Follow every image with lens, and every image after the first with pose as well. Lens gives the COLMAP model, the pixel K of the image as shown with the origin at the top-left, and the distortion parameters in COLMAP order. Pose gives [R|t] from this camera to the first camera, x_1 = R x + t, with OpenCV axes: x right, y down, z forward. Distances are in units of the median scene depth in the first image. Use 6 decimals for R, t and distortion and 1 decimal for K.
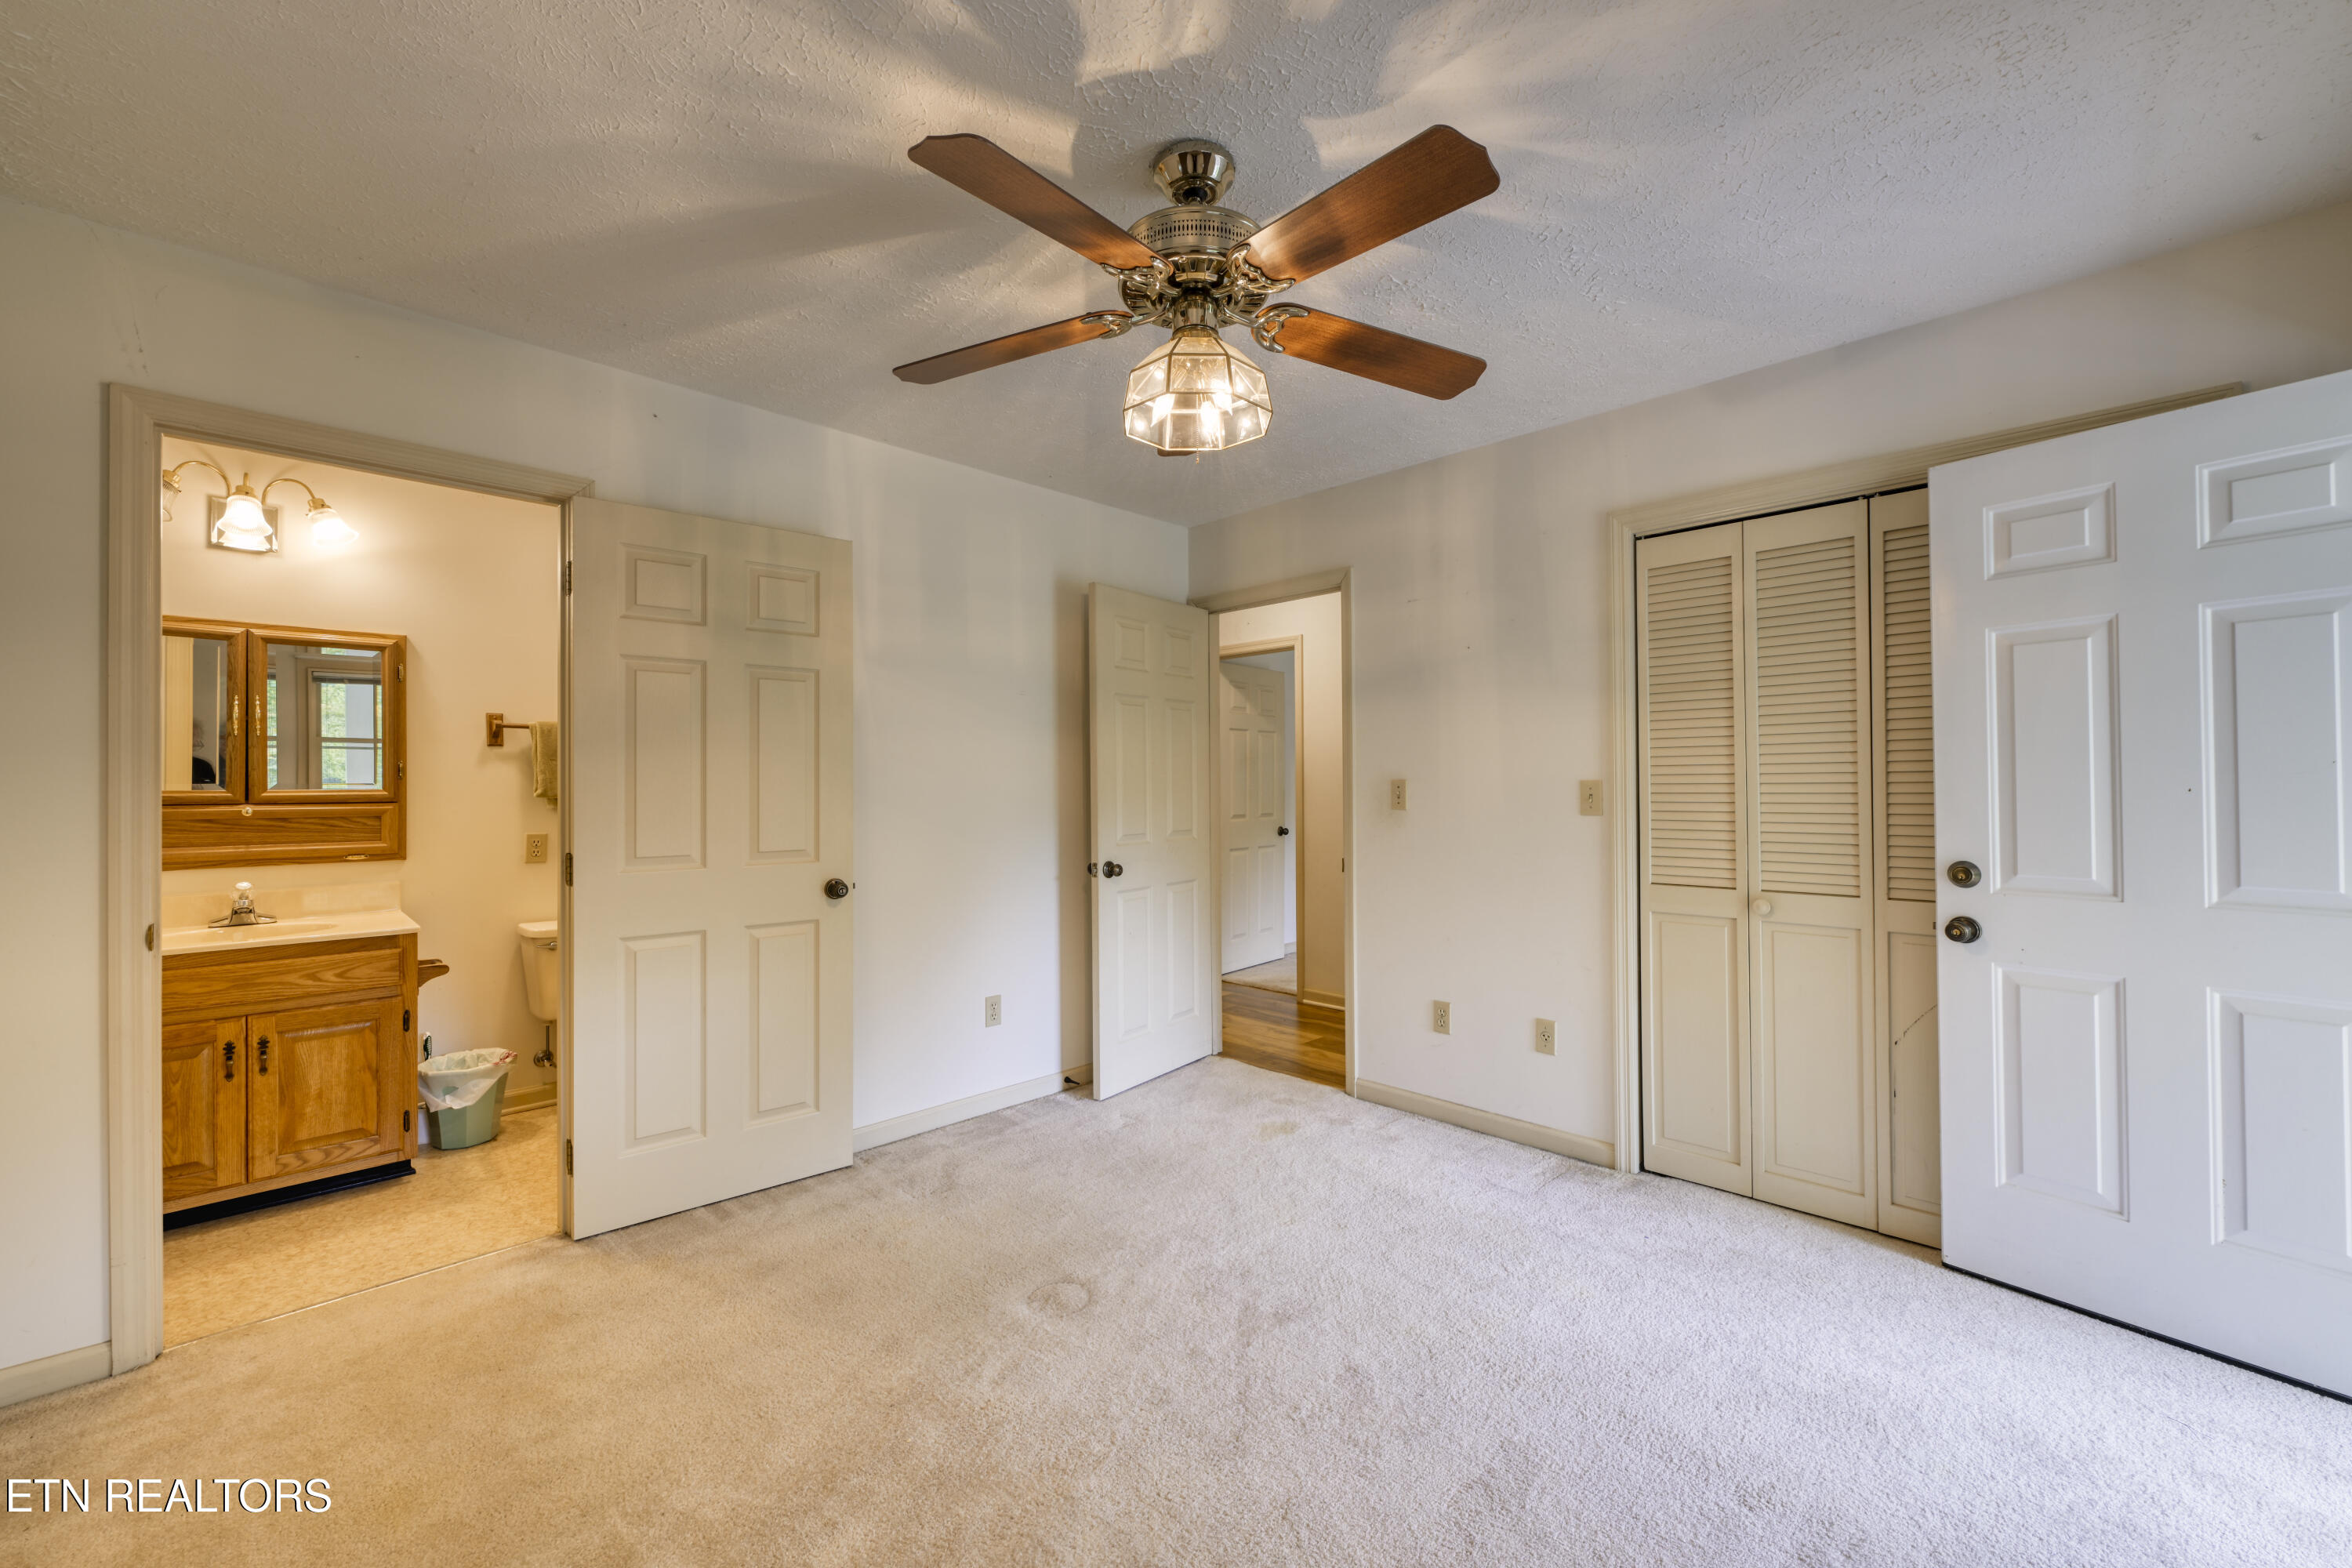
lens RADIAL K [[927.9, 0, 1185.8], [0, 927.9, 778.0], [0, 0, 1]] dist [-0.003369, -0.000715]
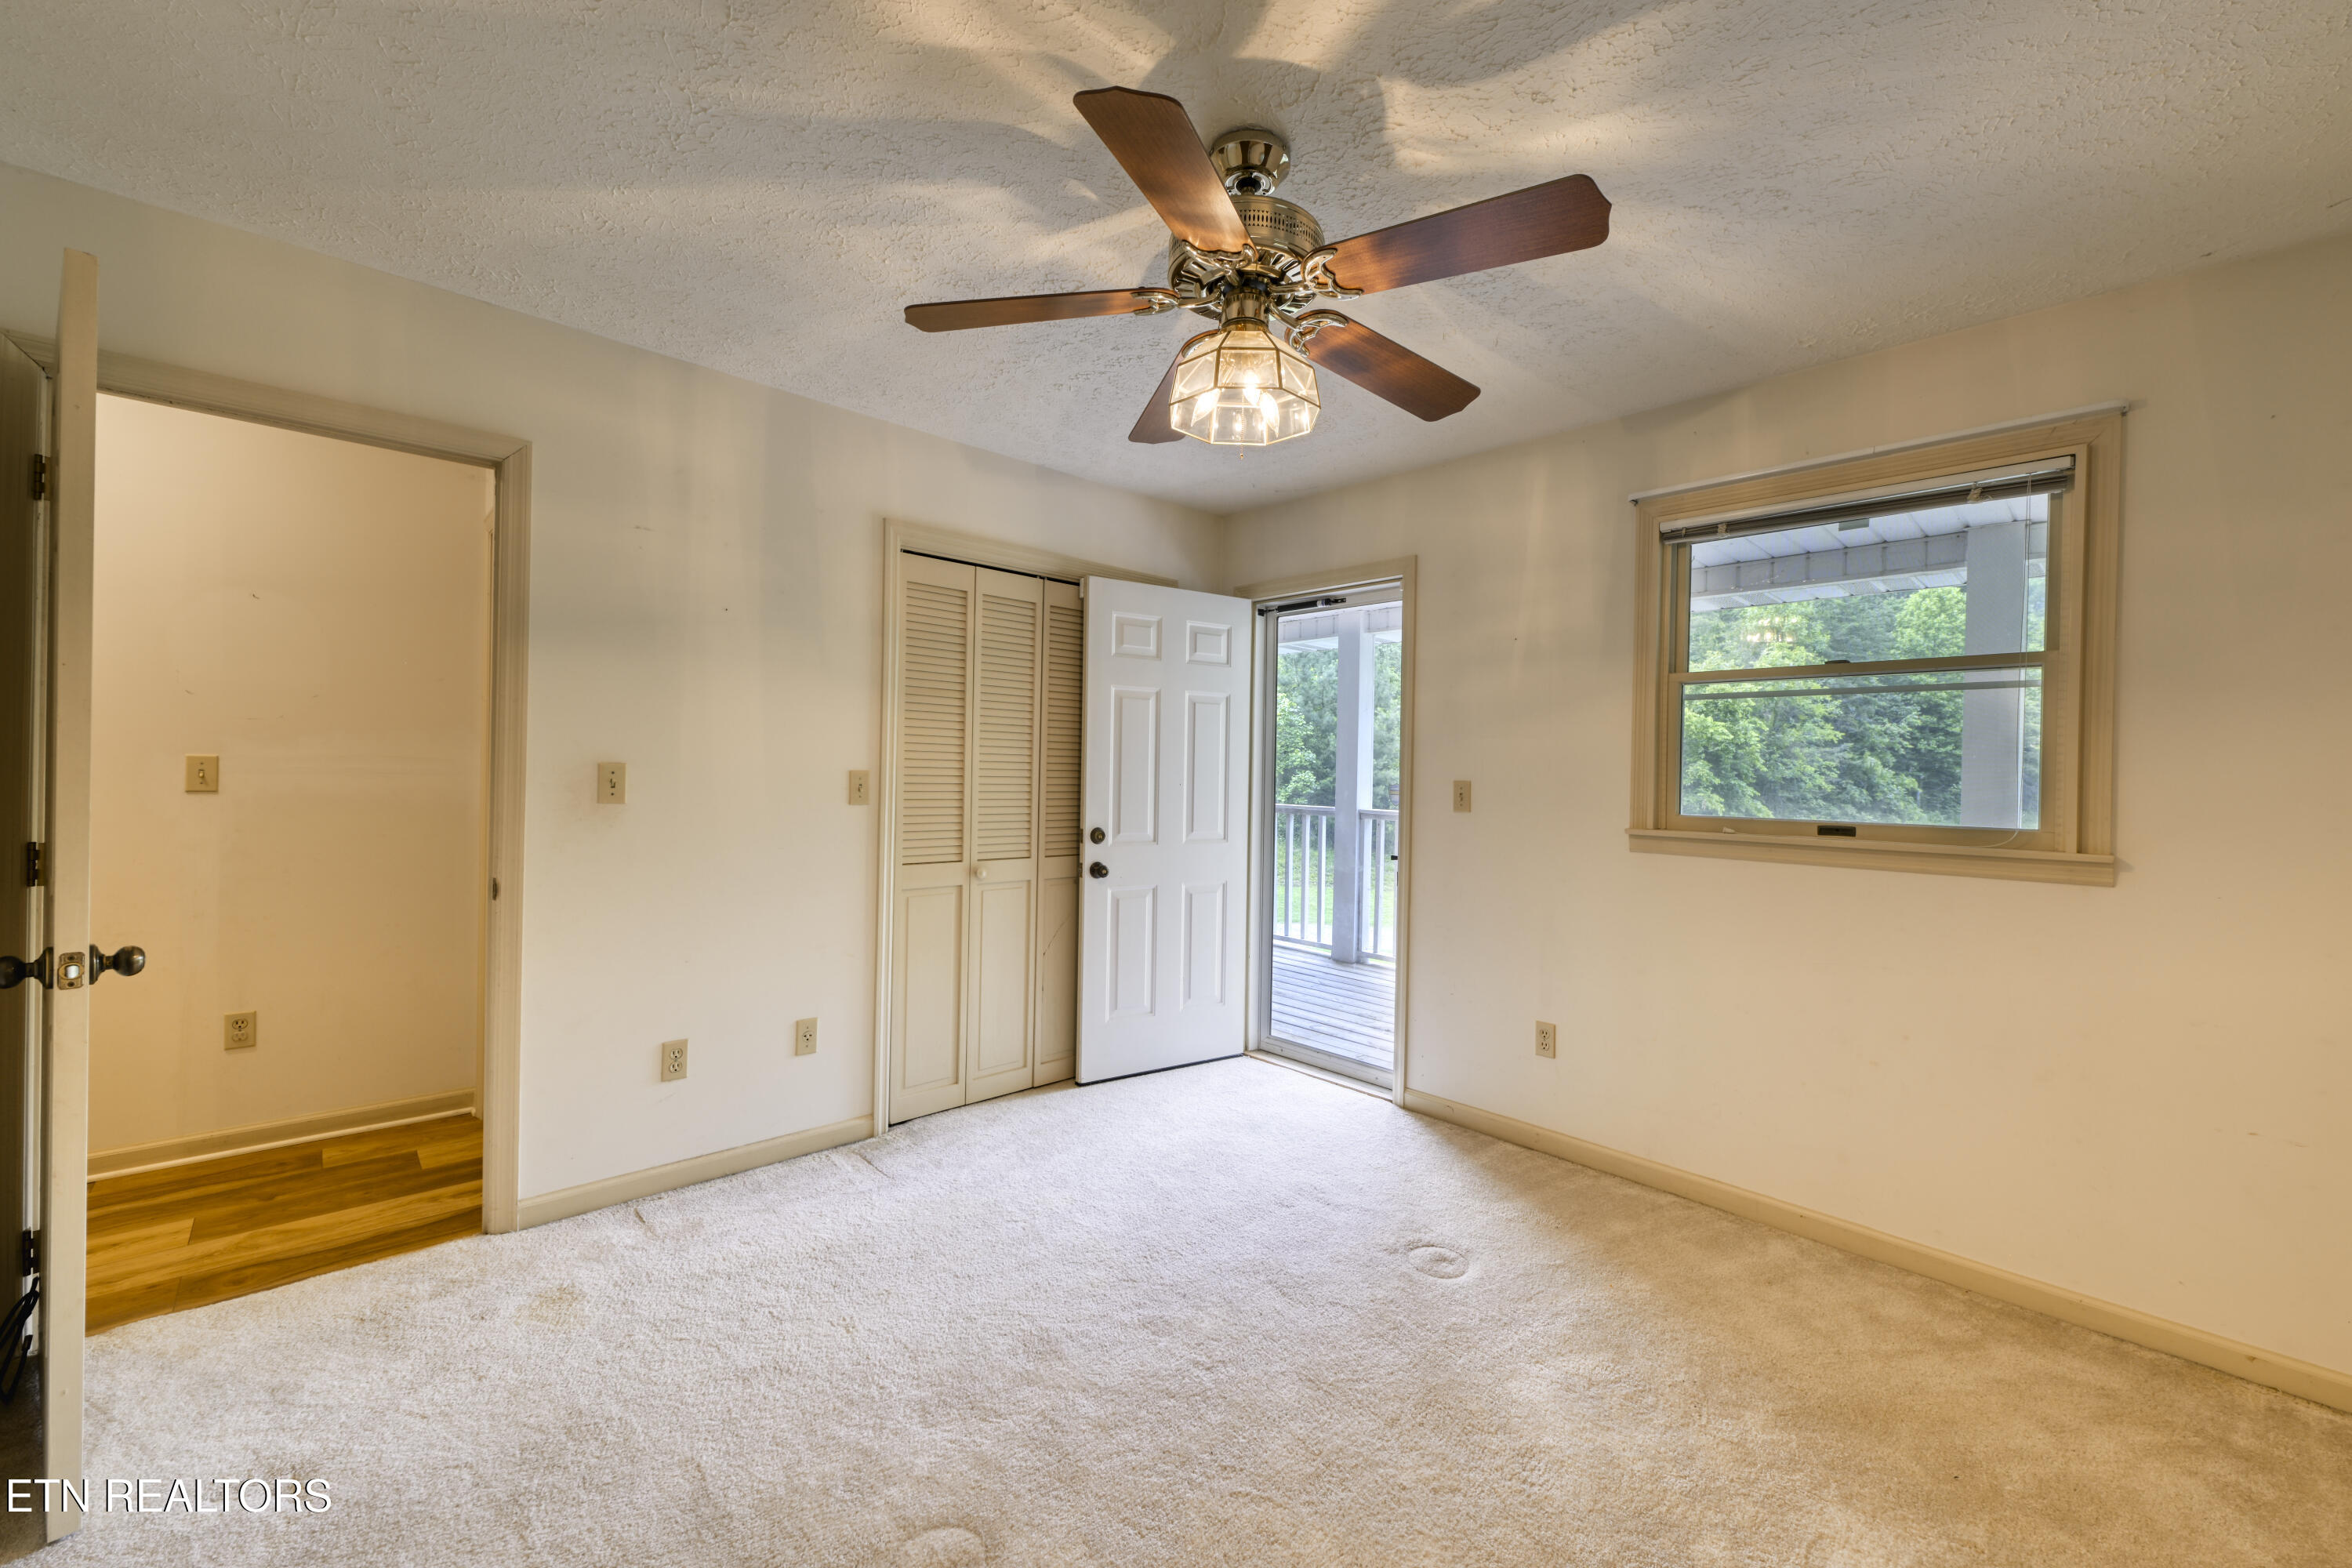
lens RADIAL K [[966.1, 0, 1181.2], [0, 966.1, 768.2], [0, 0, 1]] dist [-0.002390, -0.000252]
pose [[0.008252, 0.005539, 0.999951, -0.667382], [-0.036724, 0.999312, -0.005233, -0.008034], [-0.999291, -0.036679, 0.008450, 0.675049]]
